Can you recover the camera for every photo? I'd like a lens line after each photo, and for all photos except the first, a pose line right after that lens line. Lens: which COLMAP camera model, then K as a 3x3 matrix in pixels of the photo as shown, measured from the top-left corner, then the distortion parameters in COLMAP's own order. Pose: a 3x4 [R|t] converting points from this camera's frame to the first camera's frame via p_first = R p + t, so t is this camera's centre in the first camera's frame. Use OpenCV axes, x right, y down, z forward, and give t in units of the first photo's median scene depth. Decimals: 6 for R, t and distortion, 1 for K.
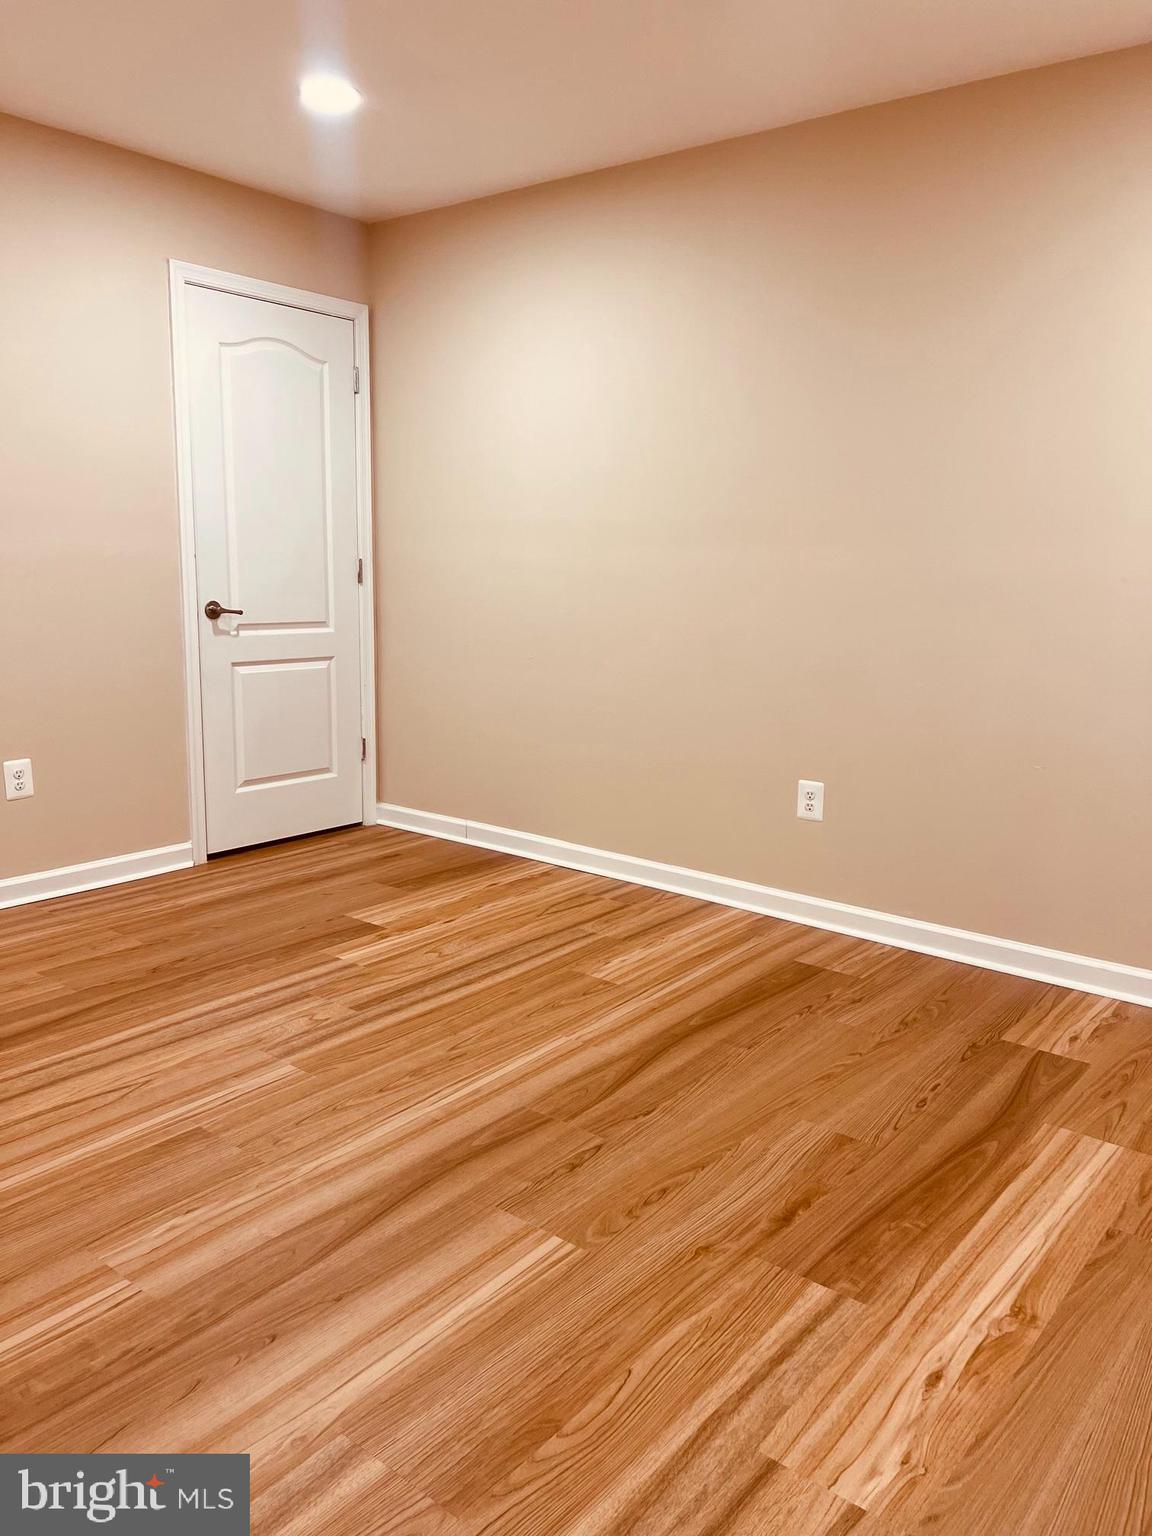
lens RADIAL K [[1161.7, 0, 579.0], [0, 1161.7, 771.5], [0, 0, 1]] dist [0.031503, -0.021259]
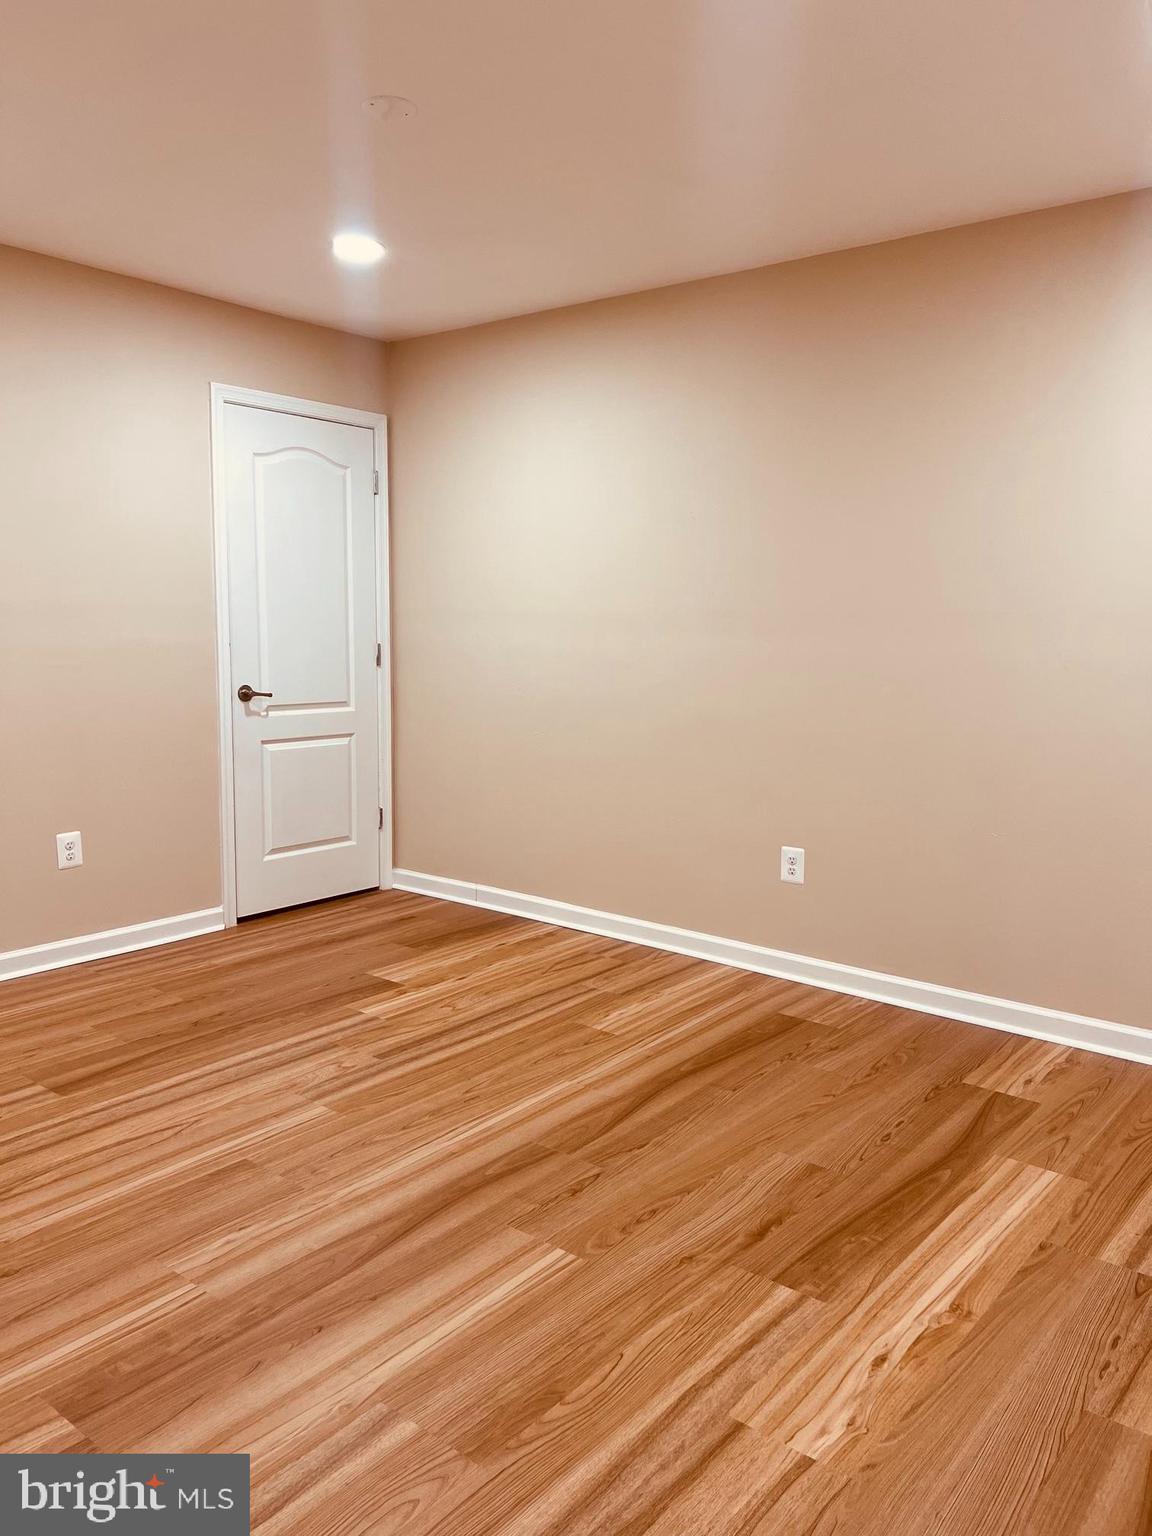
lens RADIAL K [[1161.7, 0, 571.9], [0, 1161.7, 772.5], [0, 0, 1]] dist [0.031503, -0.021259]
pose [[0.999922, -0.006489, -0.010665, 0.005822], [0.005924, 0.998622, -0.052140, -0.008768], [0.010989, 0.052073, 0.998583, -0.132515]]
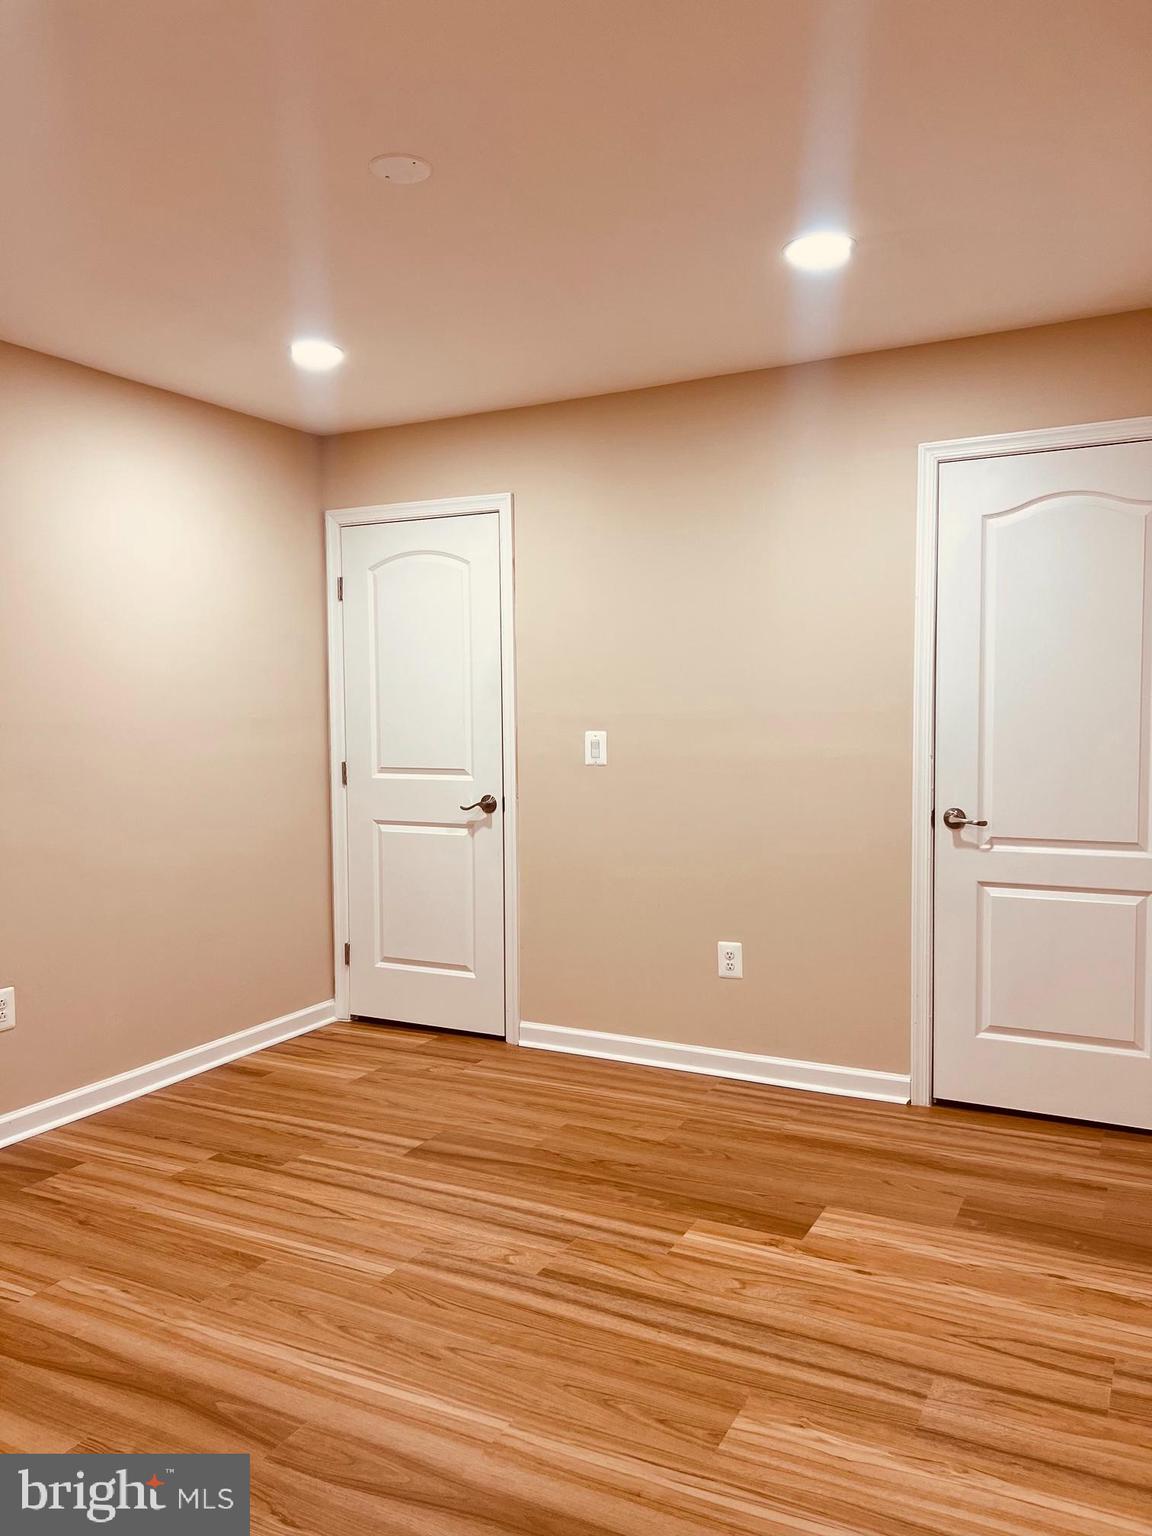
lens RADIAL K [[1161.7, 0, 573.9], [0, 1161.7, 768.8], [0, 0, 1]] dist [0.031503, -0.021259]
pose [[0.175206, 0.035272, -0.983900, 0.772364], [-0.160330, 0.987040, 0.006834, -0.214892], [0.971389, 0.156551, 0.178590, 0.896122]]
